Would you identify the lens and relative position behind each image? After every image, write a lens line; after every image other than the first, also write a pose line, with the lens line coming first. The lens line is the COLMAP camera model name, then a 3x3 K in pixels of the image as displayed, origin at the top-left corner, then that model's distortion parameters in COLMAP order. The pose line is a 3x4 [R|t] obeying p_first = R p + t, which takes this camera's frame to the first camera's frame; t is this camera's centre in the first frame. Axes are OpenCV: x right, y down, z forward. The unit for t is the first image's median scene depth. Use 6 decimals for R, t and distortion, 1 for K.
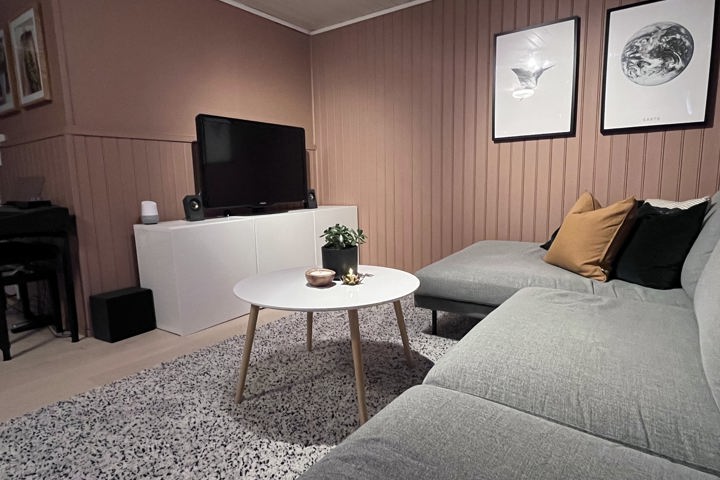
lens RADIAL K [[420.9, 0, 360.0], [0, 420.9, 240.0], [0, 0, 1]] dist [-0.000885, -0.001563]
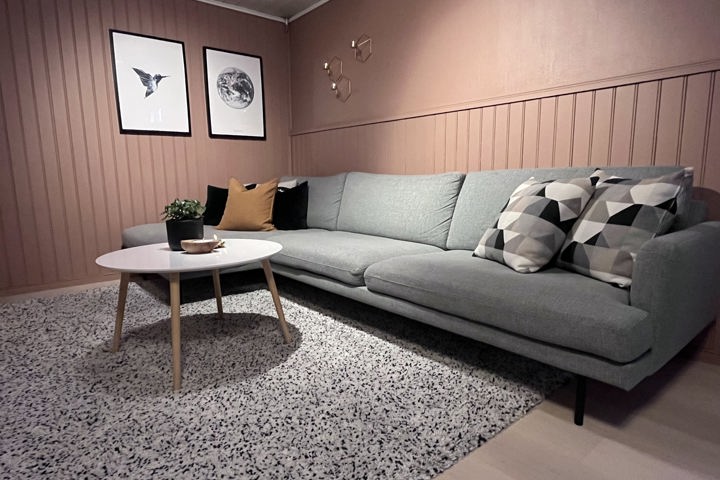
lens RADIAL K [[420.9, 0, 360.0], [0, 420.9, 240.0], [0, 0, 1]] dist [-0.000885, -0.001563]
pose [[0.255781, -0.124439, 0.958692, -0.682077], [0.140867, 0.985894, 0.090386, 0.022662], [-0.956417, 0.111929, 0.269702, 0.215774]]
